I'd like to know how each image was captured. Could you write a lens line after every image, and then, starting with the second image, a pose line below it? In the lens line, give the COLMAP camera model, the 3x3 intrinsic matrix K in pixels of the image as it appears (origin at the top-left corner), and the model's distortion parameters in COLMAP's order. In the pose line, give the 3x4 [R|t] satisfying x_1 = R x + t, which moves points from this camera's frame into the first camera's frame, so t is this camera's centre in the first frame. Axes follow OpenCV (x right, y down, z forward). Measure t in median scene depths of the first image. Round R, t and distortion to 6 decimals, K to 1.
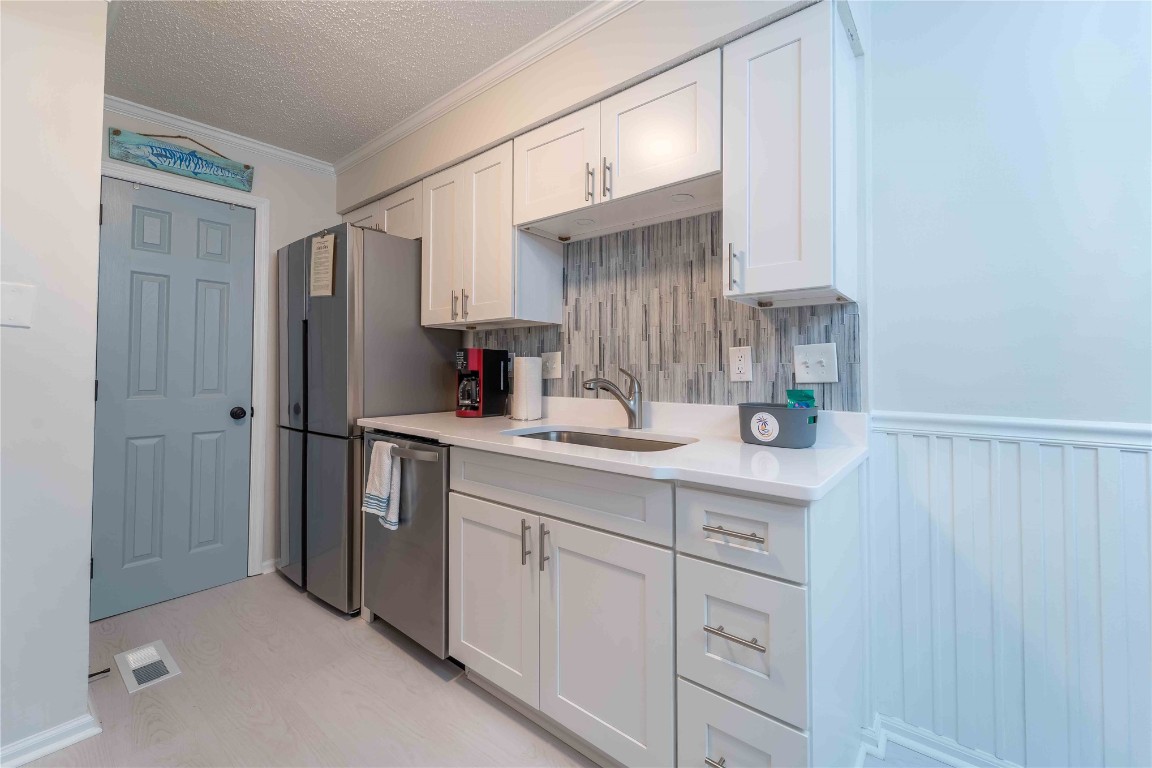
lens RADIAL K [[472.5, 0, 577.8], [0, 472.5, 349.3], [0, 0, 1]] dist [0.002510, 0.000269]
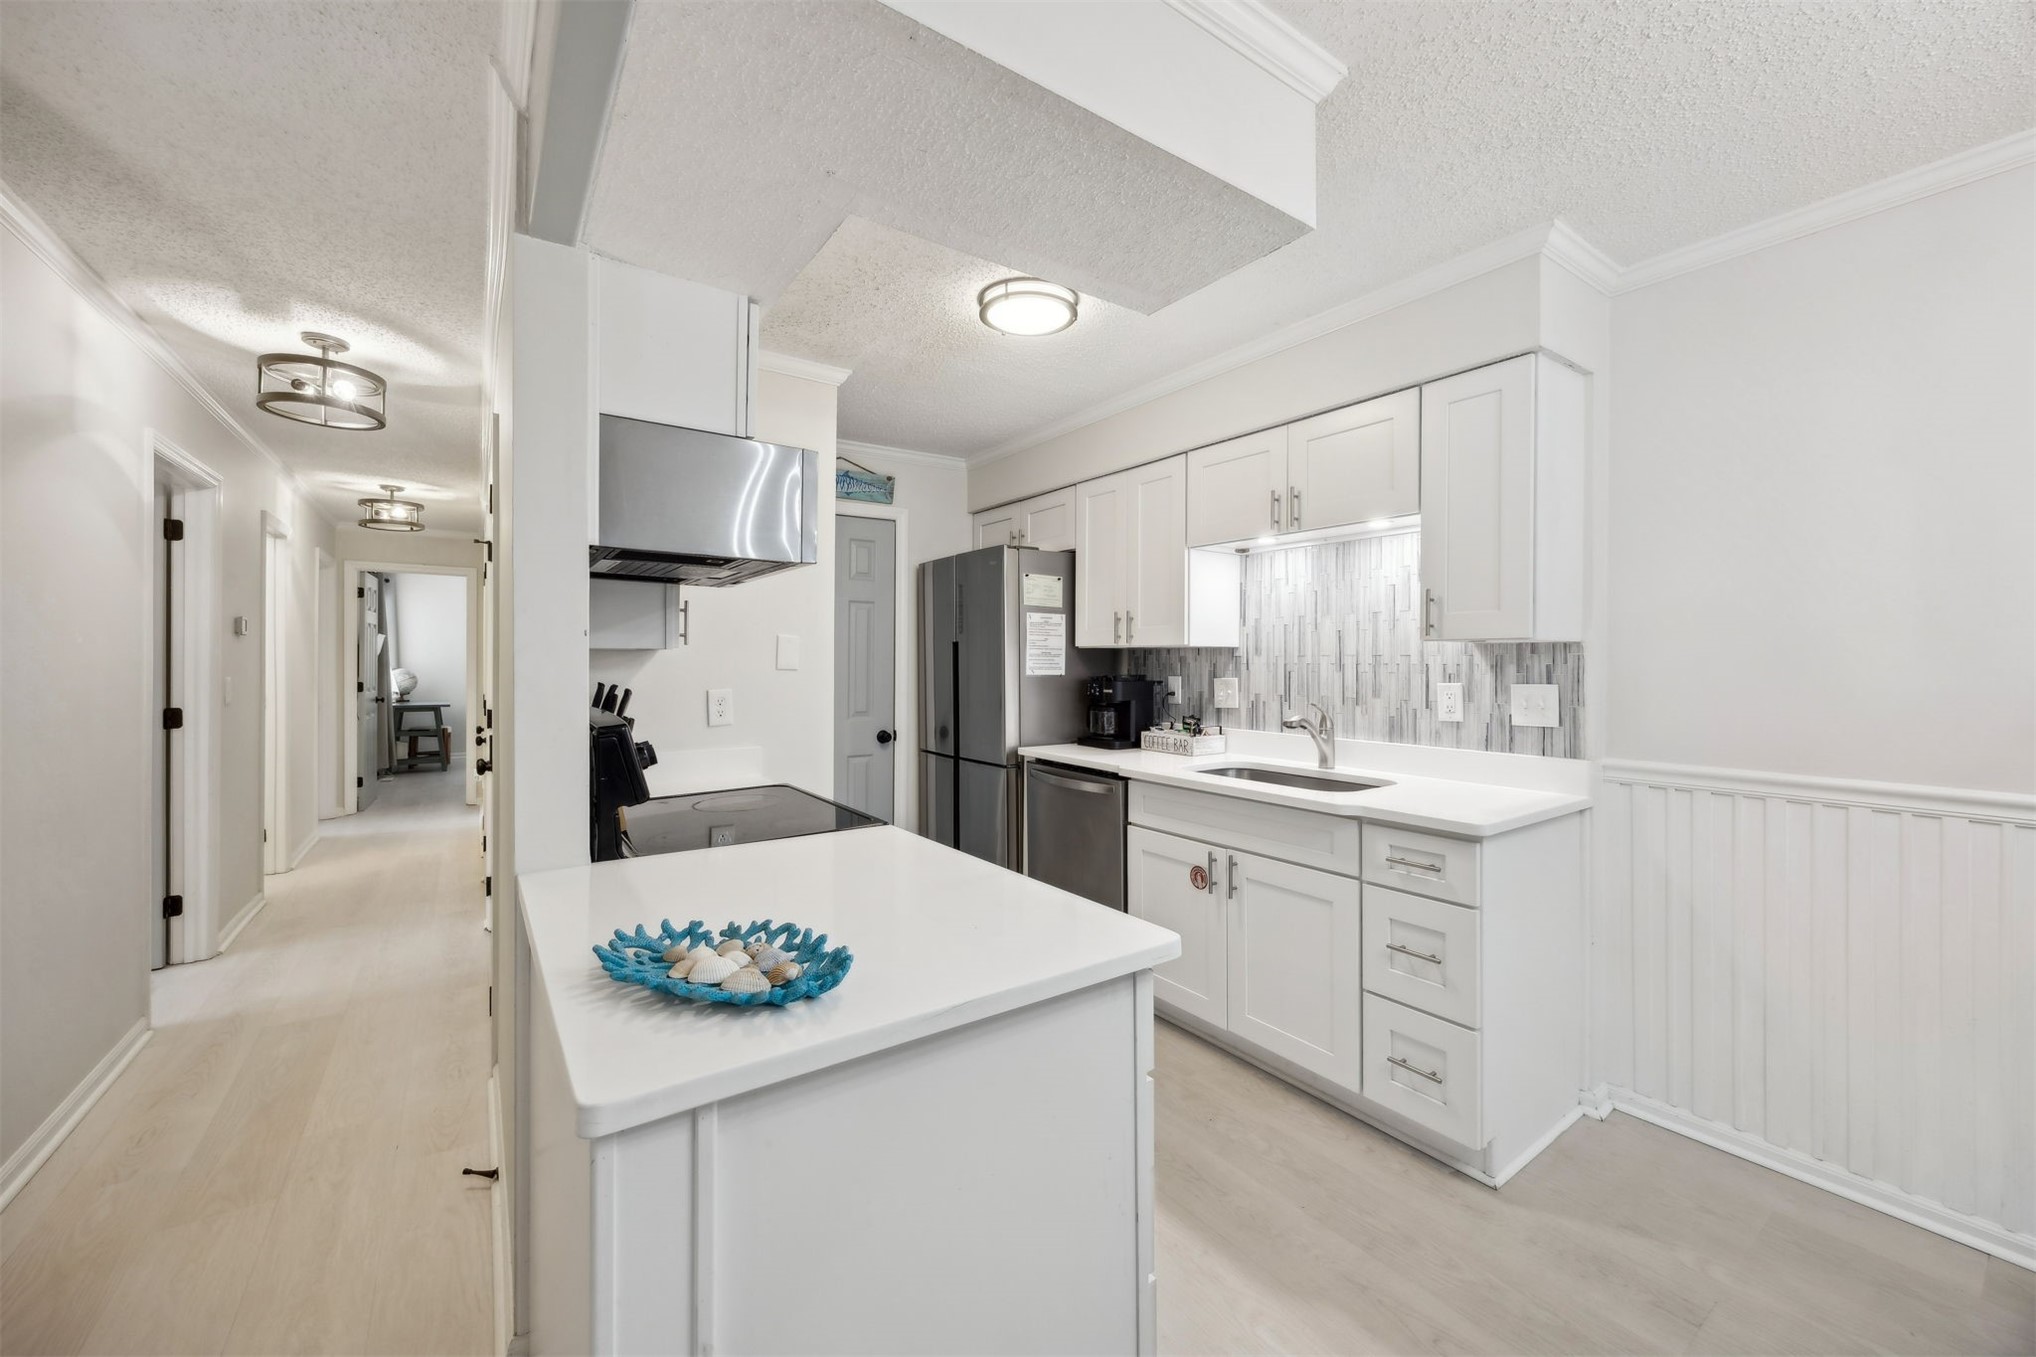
lens RADIAL K [[770.3, 0, 1014.7], [0, 770.3, 664.8], [0, 0, 1]] dist [0.000649, 0.000035]
pose [[0.962270, -0.002990, -0.272081, -0.055529], [0.017008, 0.998645, 0.049178, -0.119388], [0.271565, -0.051950, 0.961017, -0.608923]]
